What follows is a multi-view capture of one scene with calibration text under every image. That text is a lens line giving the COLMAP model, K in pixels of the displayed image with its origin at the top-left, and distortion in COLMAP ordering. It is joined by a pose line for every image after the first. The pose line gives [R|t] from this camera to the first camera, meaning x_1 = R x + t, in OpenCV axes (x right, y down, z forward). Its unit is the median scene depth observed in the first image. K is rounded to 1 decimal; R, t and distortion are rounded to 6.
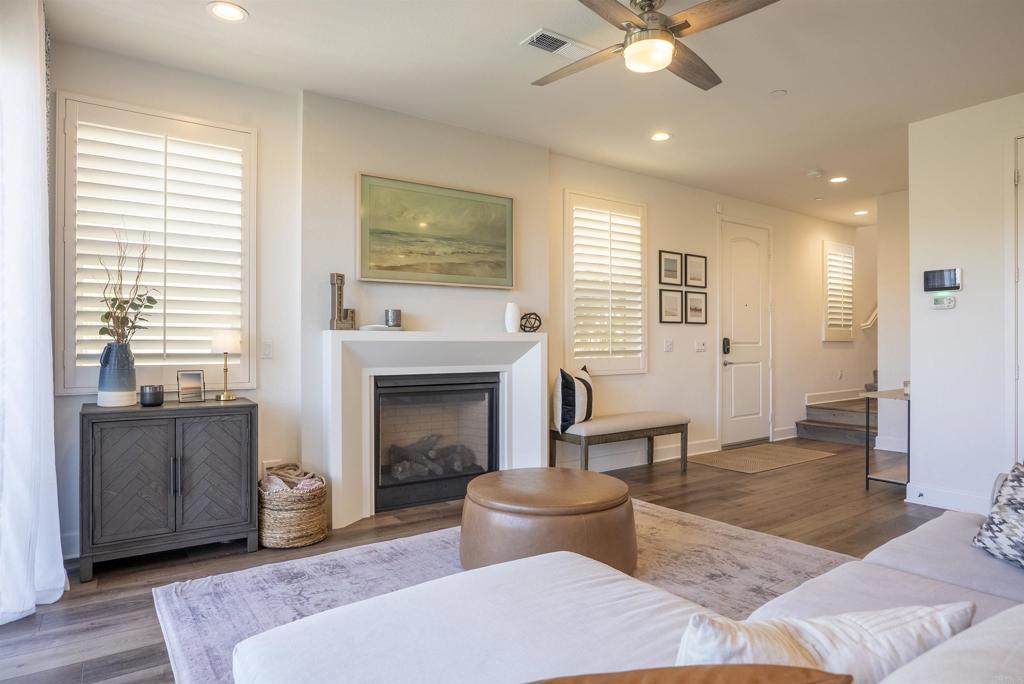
lens RADIAL K [[584.2, 0, 516.8], [0, 584.2, 339.3], [0, 0, 1]] dist [-0.038970, 0.010841]
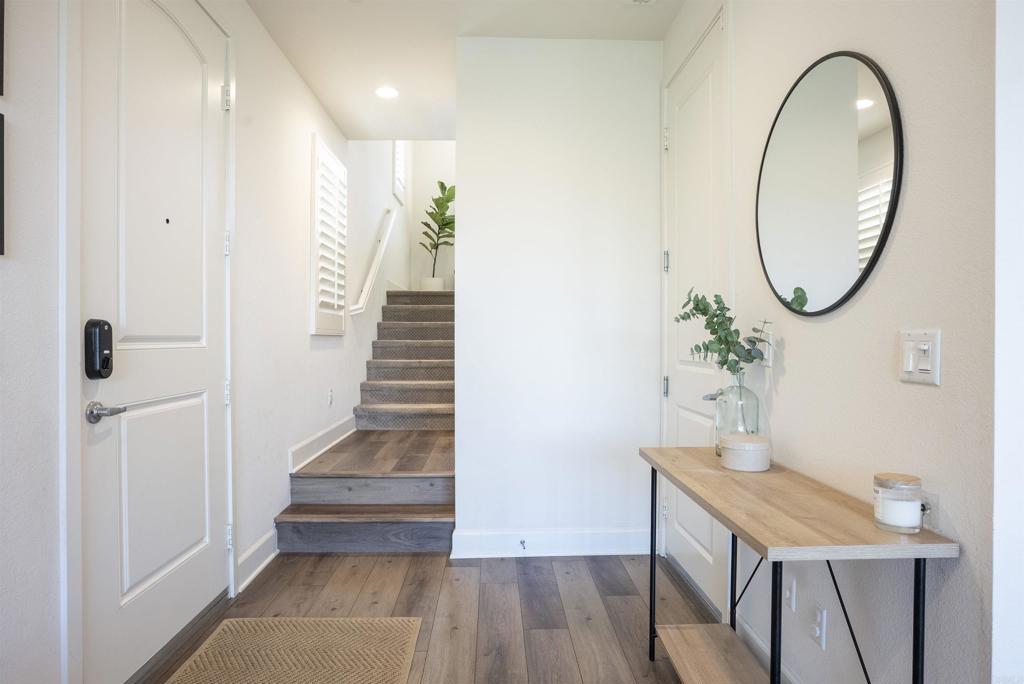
lens RADIAL K [[584.2, 0, 509.8], [0, 584.2, 343.7], [0, 0, 1]] dist [-0.038970, 0.010841]
pose [[0.545200, -0.008126, 0.838266, 0.239050], [-0.003885, 0.999918, 0.012220, 0.004939], [-0.838297, -0.009919, 0.545124, 0.688474]]
